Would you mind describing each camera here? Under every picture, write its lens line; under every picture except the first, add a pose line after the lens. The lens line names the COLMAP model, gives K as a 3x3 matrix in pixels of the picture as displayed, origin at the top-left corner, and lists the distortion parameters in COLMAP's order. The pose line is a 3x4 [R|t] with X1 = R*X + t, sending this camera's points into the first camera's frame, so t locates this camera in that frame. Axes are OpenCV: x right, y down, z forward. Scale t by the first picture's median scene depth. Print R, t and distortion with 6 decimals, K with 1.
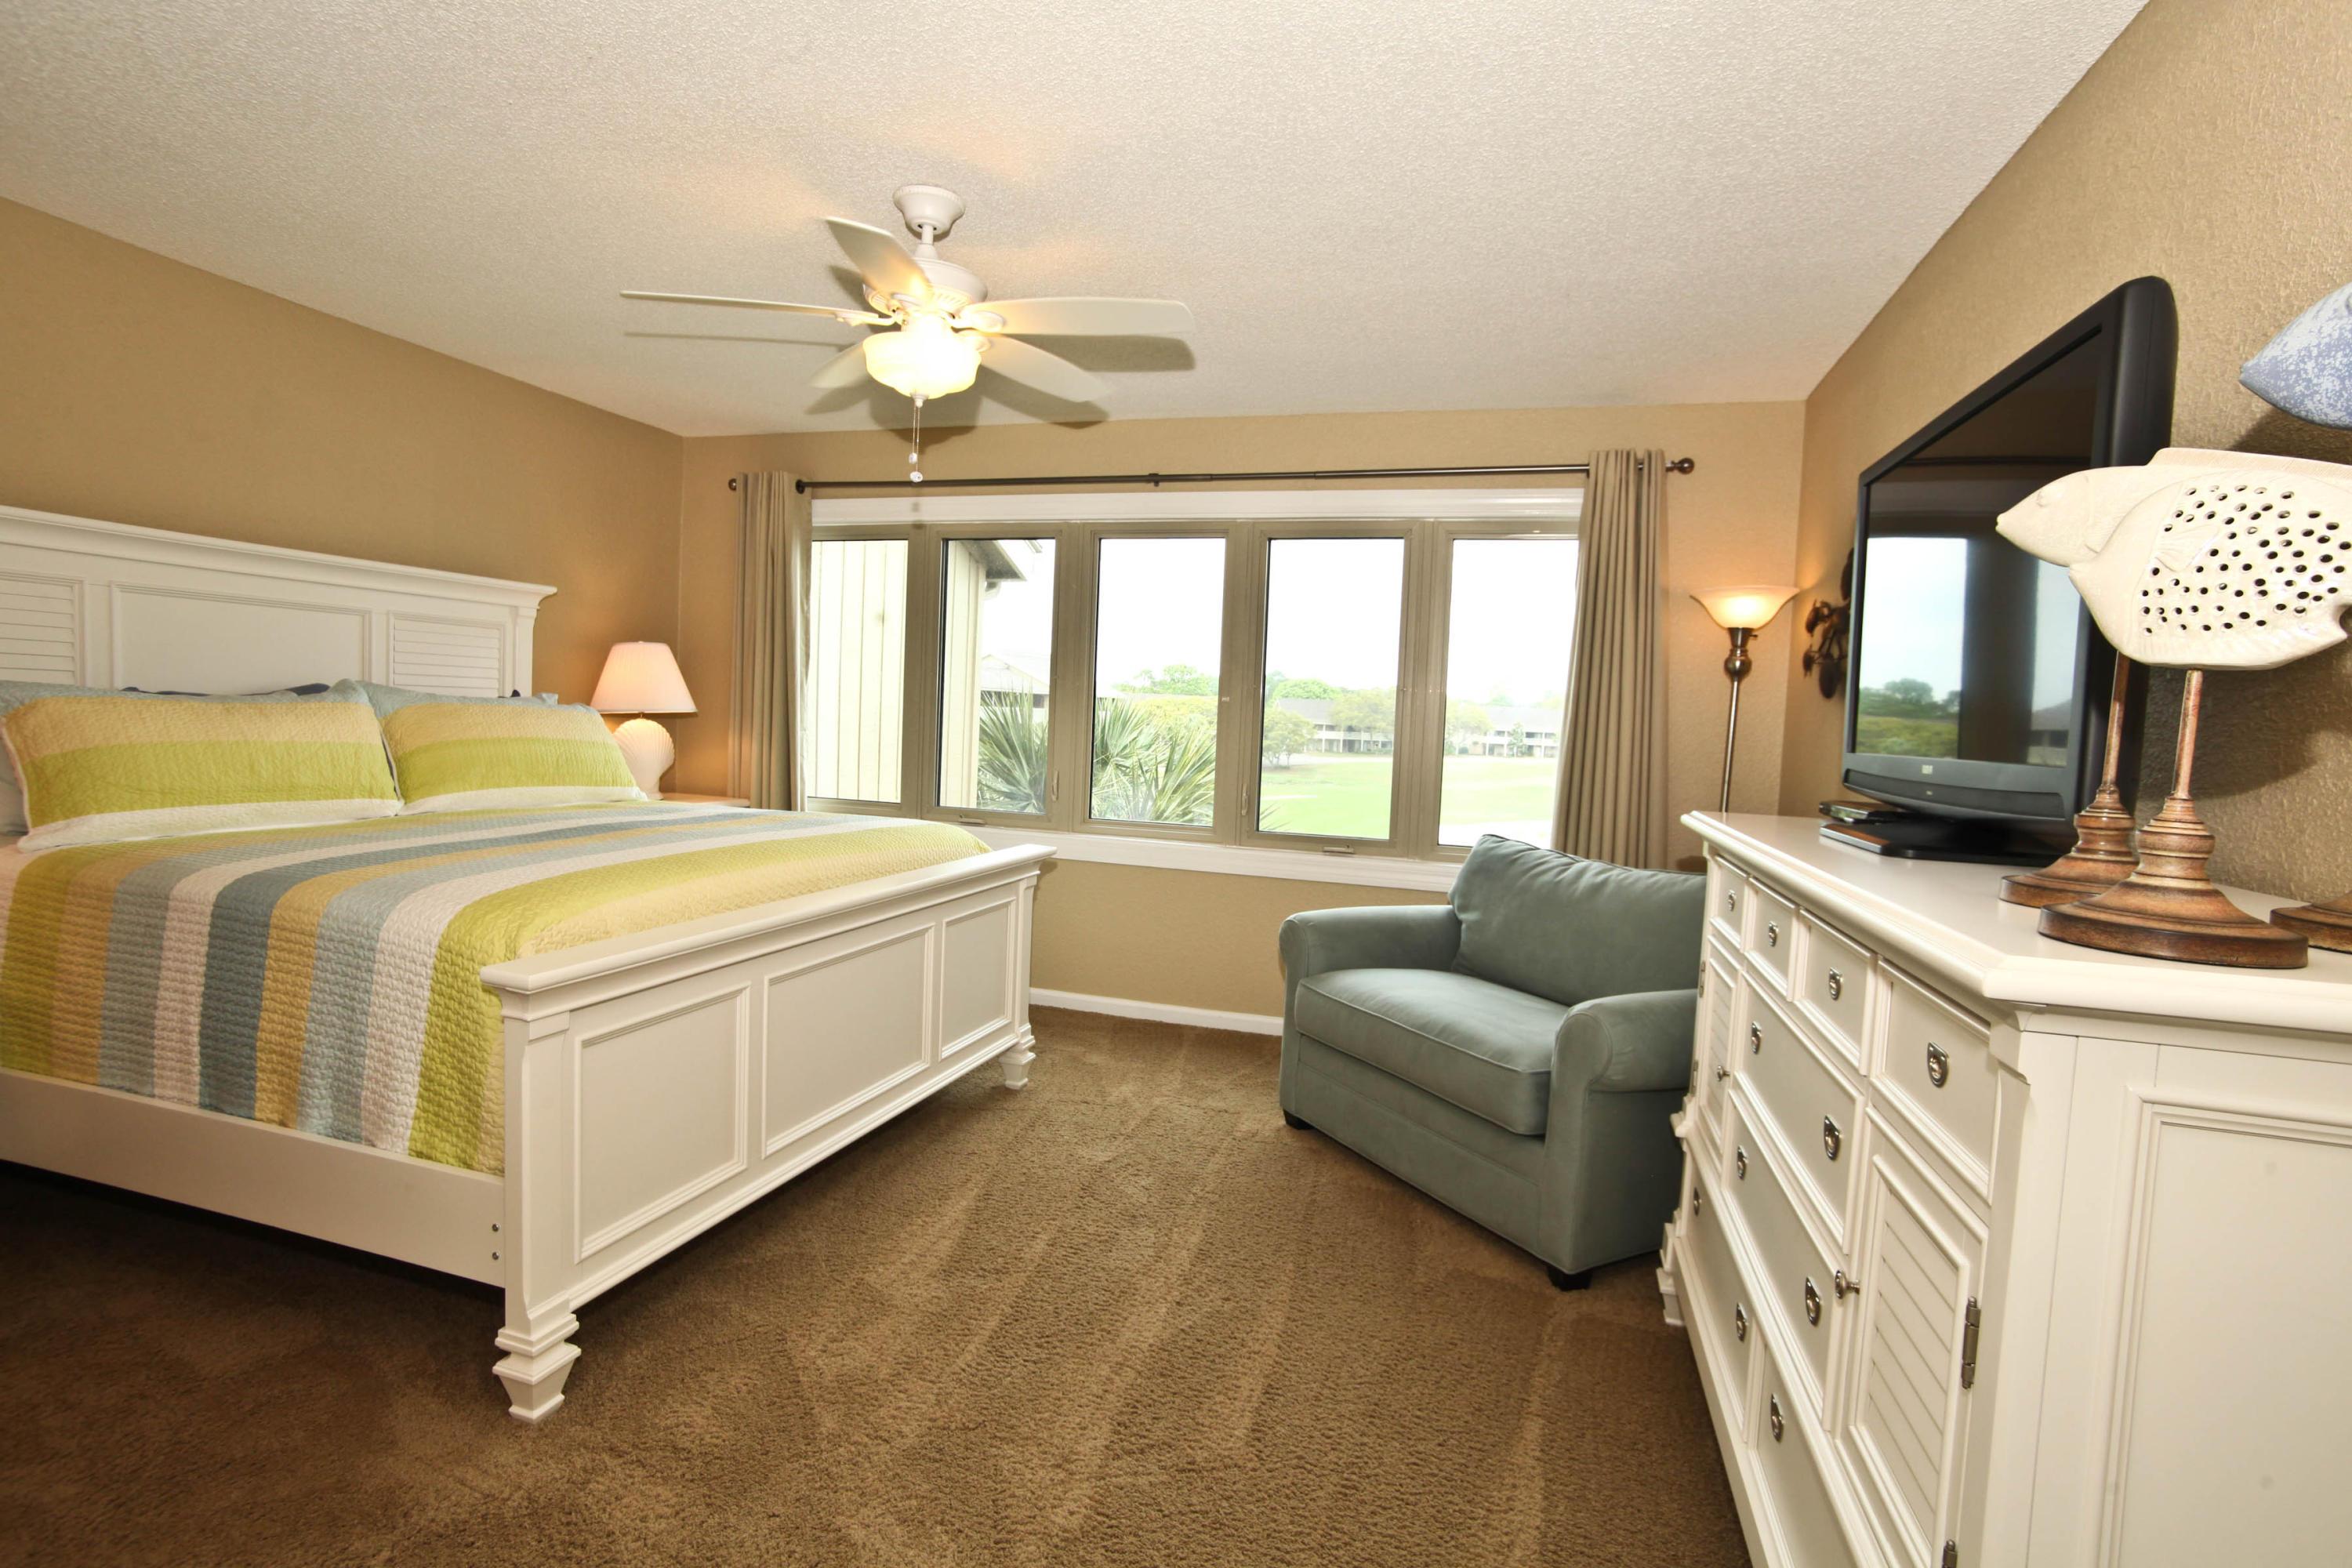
lens RADIAL K [[1135.4, 0, 1176.0], [0, 1135.4, 784.0], [0, 0, 1]] dist [-0.067736, 0.035875]
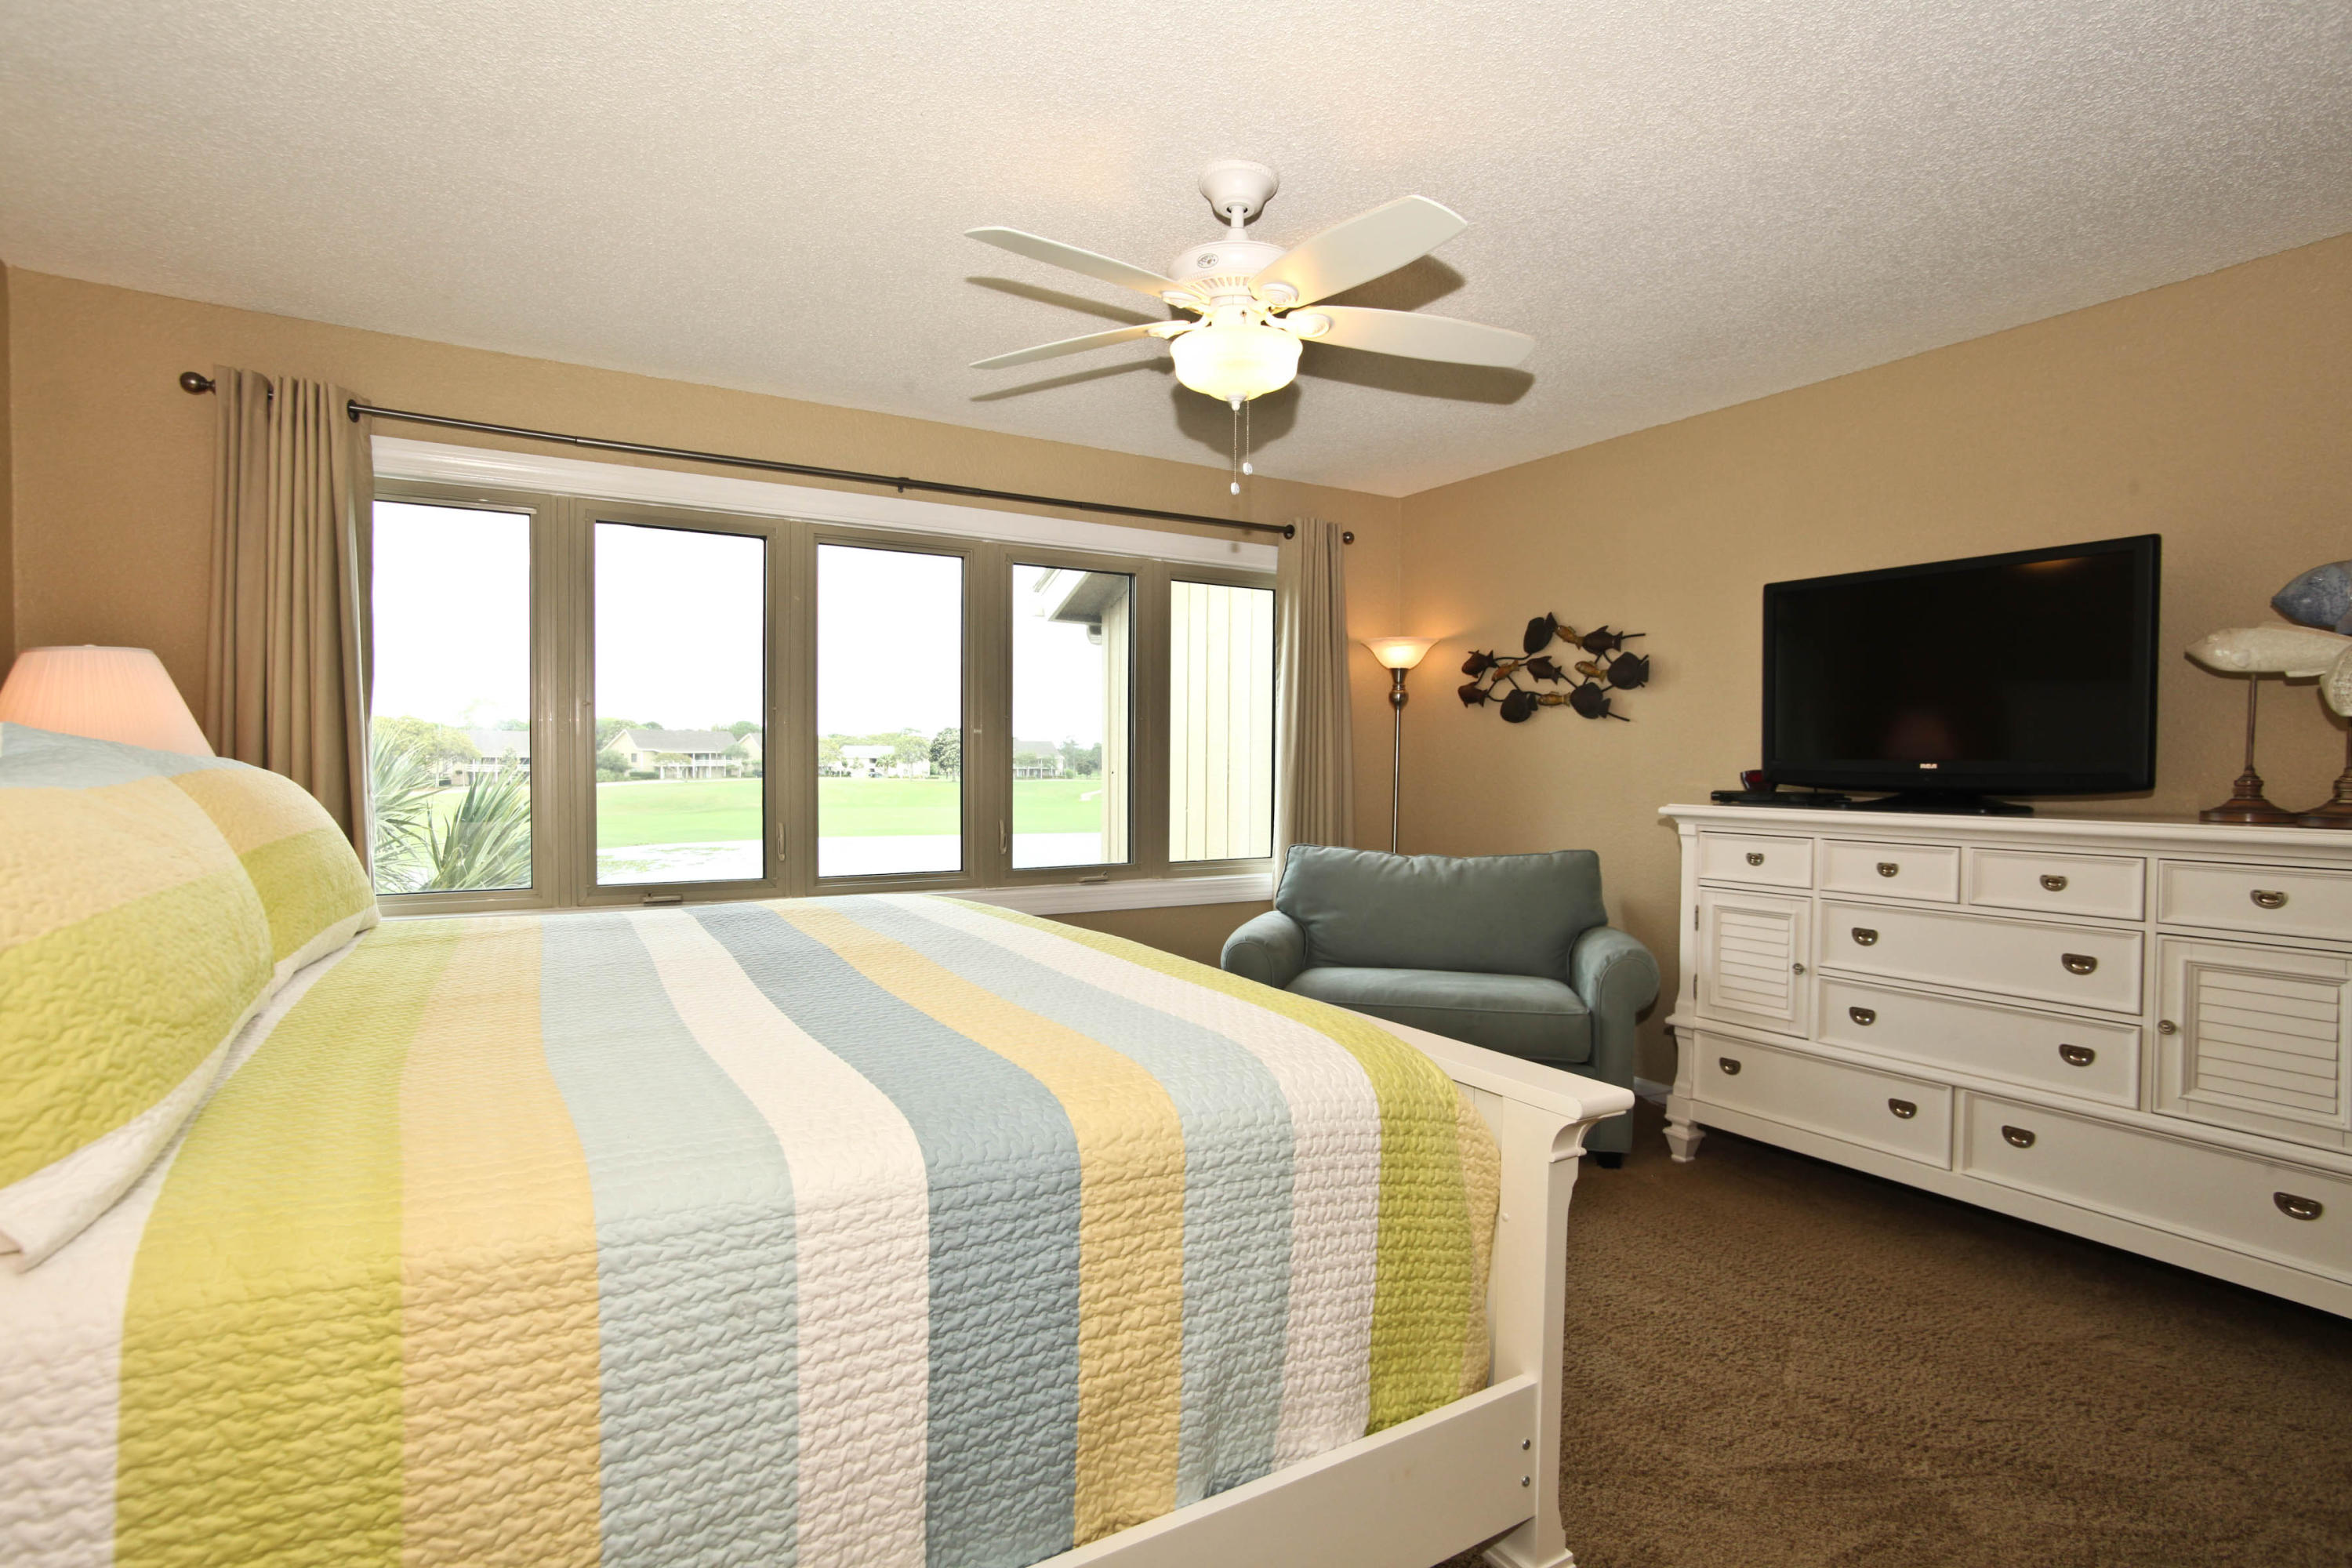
lens RADIAL K [[1135.4, 0, 1176.0], [0, 1135.4, 784.0], [0, 0, 1]] dist [-0.067736, 0.035875]
pose [[0.670182, -0.054056, 0.740226, -0.551958], [0.066962, 0.997681, 0.012231, -0.033316], [-0.739170, 0.041370, 0.672247, 0.267276]]
